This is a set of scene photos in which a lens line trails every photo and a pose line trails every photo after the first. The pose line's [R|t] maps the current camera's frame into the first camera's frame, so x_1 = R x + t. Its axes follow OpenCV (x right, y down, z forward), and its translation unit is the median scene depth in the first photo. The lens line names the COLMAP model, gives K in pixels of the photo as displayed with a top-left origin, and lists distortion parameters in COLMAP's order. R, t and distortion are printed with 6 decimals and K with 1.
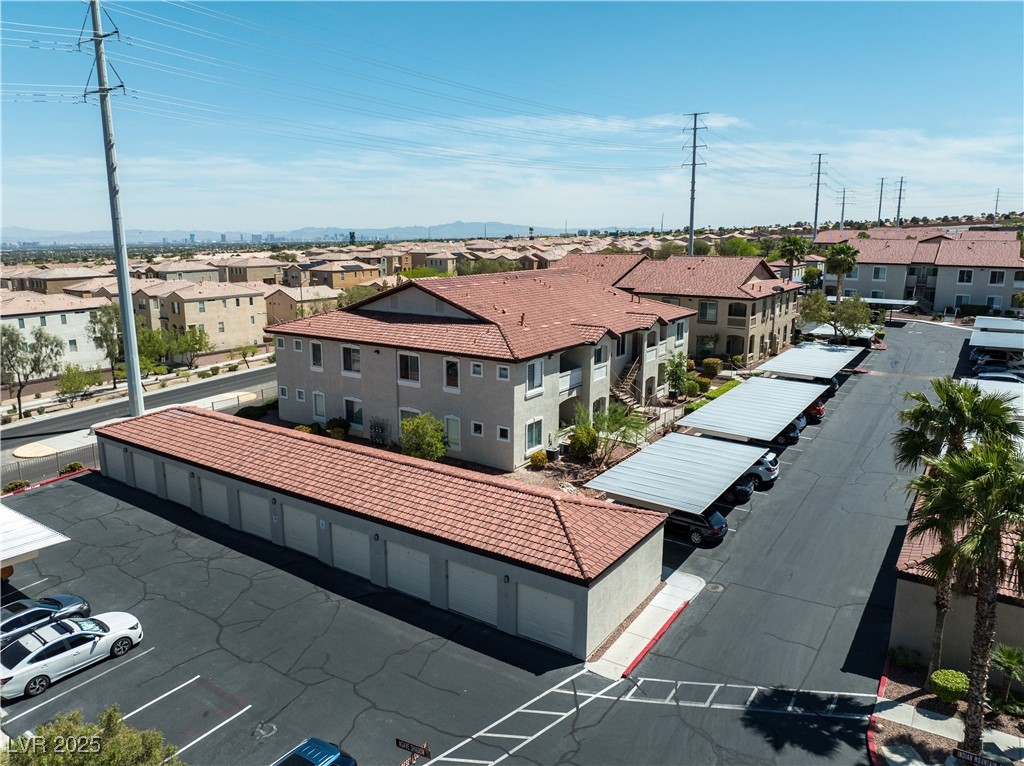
lens RADIAL K [[730.9, 0, 512.0], [0, 730.9, 383.0], [0, 0, 1]] dist [-0.026741, -0.000261]
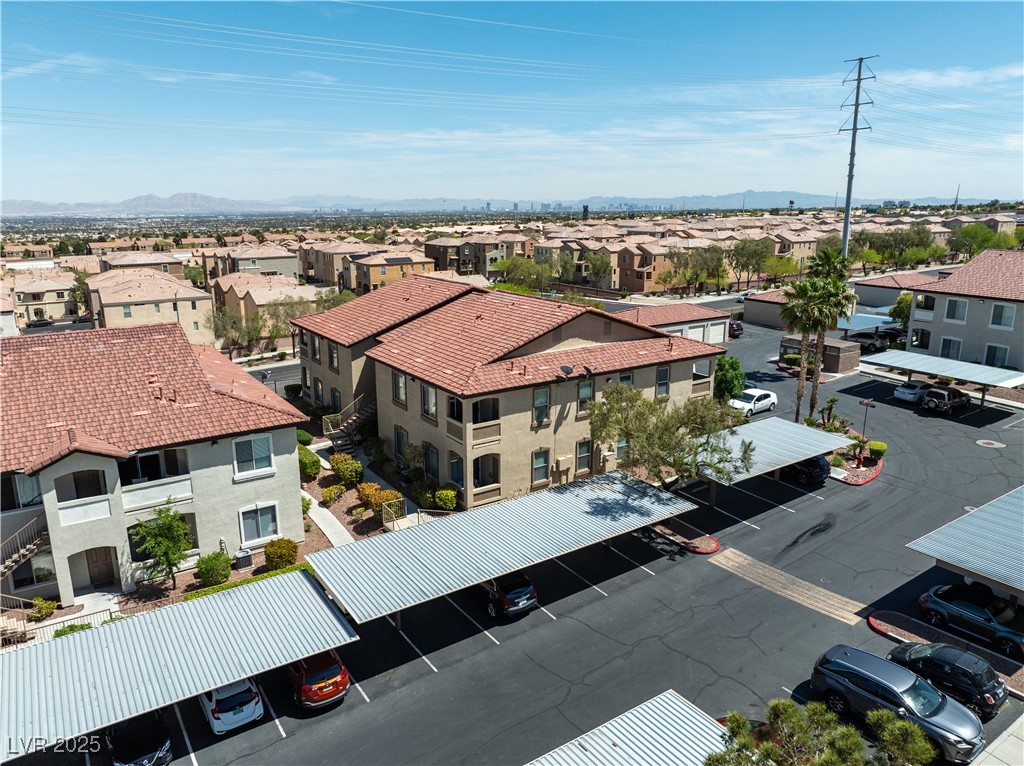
lens RADIAL K [[730.9, 0, 512.0], [0, 730.9, 383.0], [0, 0, 1]] dist [-0.026741, -0.000261]
pose [[0.927316, 0.090809, -0.363095, 0.209918], [-0.076070, 0.995600, 0.054721, -0.058668], [0.366467, -0.023123, 0.930144, 0.186893]]
